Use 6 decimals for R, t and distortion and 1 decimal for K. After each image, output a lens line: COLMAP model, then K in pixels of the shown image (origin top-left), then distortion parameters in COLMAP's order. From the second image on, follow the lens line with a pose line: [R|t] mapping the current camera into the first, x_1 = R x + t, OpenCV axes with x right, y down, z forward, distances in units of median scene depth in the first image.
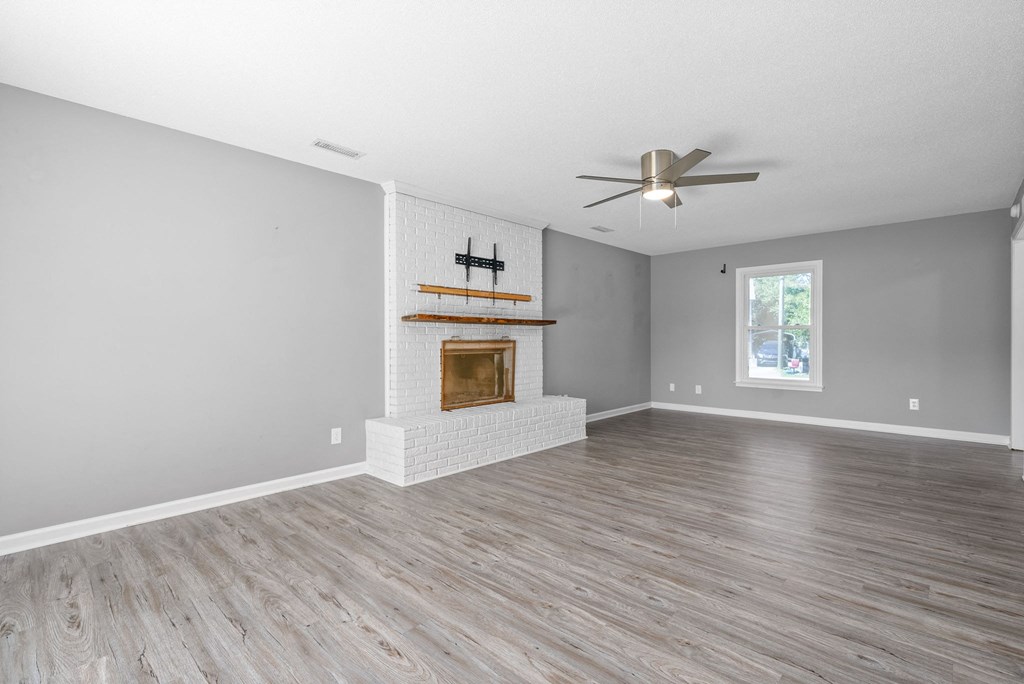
lens RADIAL K [[467.4, 0, 517.2], [0, 467.4, 341.1], [0, 0, 1]] dist [-0.000948, 0.000626]
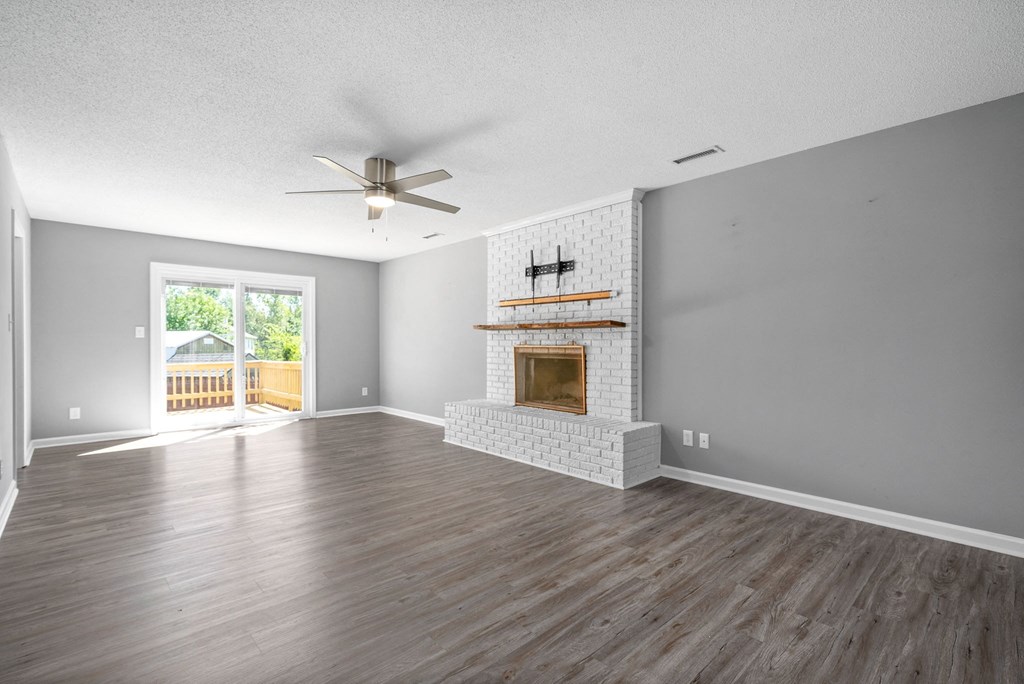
lens RADIAL K [[467.4, 0, 512.3], [0, 467.4, 346.6], [0, 0, 1]] dist [-0.000948, 0.000626]
pose [[-0.061652, 0.008373, -0.998063, 0.978950], [-0.004910, 0.999950, 0.008692, -0.008162], [0.998086, 0.005437, -0.061608, 1.023450]]
